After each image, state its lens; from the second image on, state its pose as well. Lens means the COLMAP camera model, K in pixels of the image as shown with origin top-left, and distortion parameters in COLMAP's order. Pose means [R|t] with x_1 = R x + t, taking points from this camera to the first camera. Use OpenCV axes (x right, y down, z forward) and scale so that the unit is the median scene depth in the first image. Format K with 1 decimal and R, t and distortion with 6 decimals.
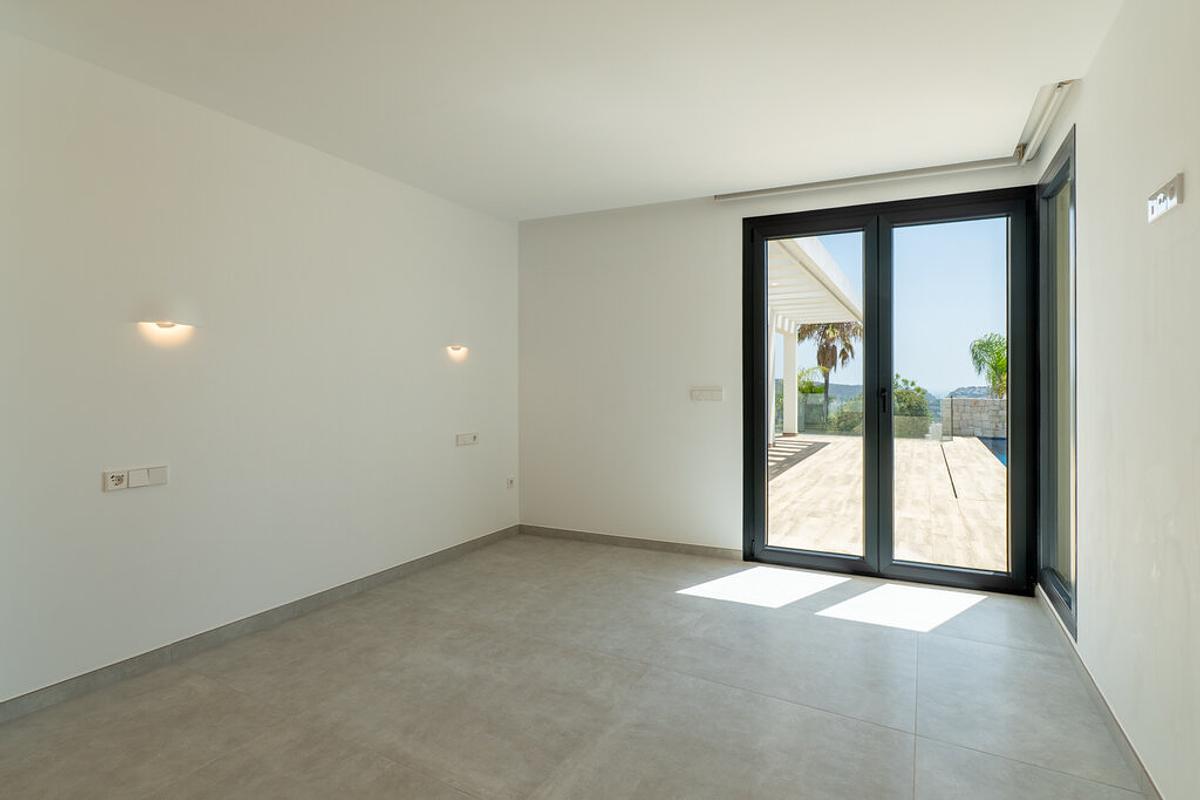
lens RADIAL K [[577.6, 0, 598.6], [0, 577.6, 384.6], [0, 0, 1]] dist [-0.001198, -0.001118]
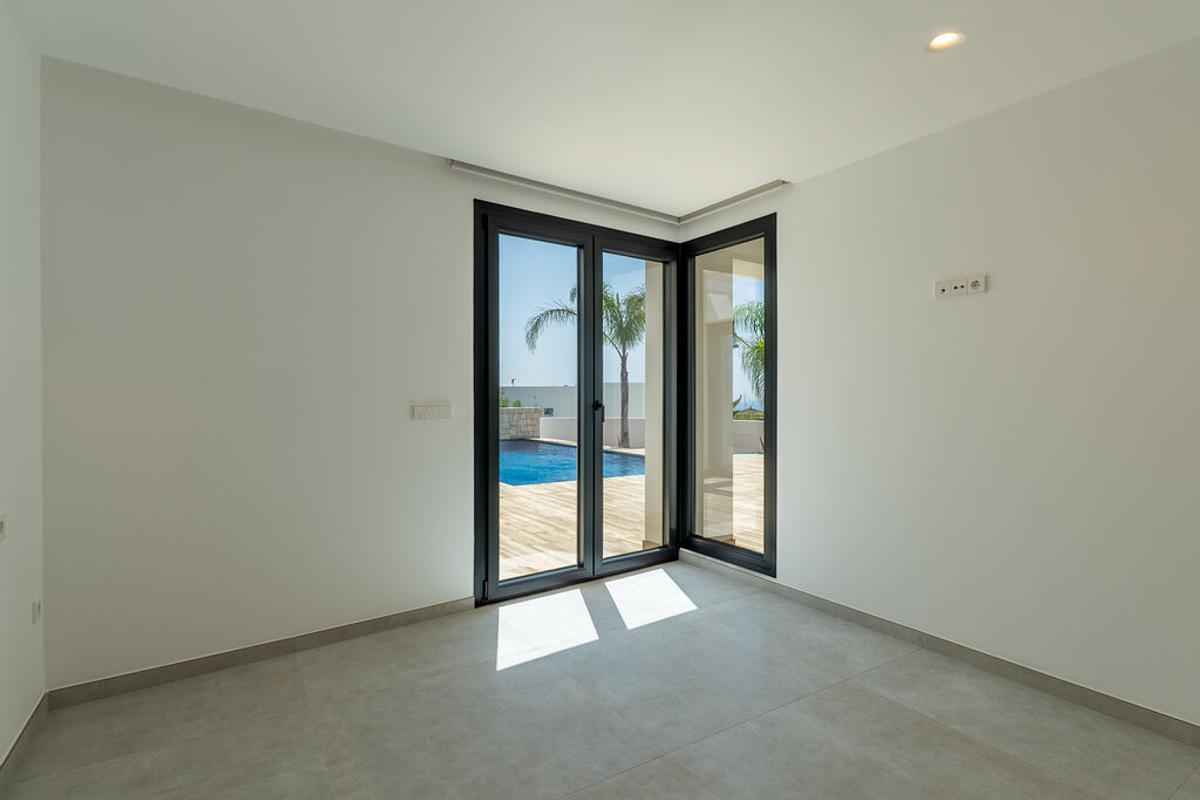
lens RADIAL K [[583.9, 0, 600.0], [0, 583.9, 400.0], [0, 0, 1]] dist [0.000608, 0.000812]
pose [[0.481806, -0.009011, 0.876231, -0.445403], [0.004168, 0.999959, 0.007992, -0.003628], [-0.876268, -0.000198, 0.481824, 0.477827]]
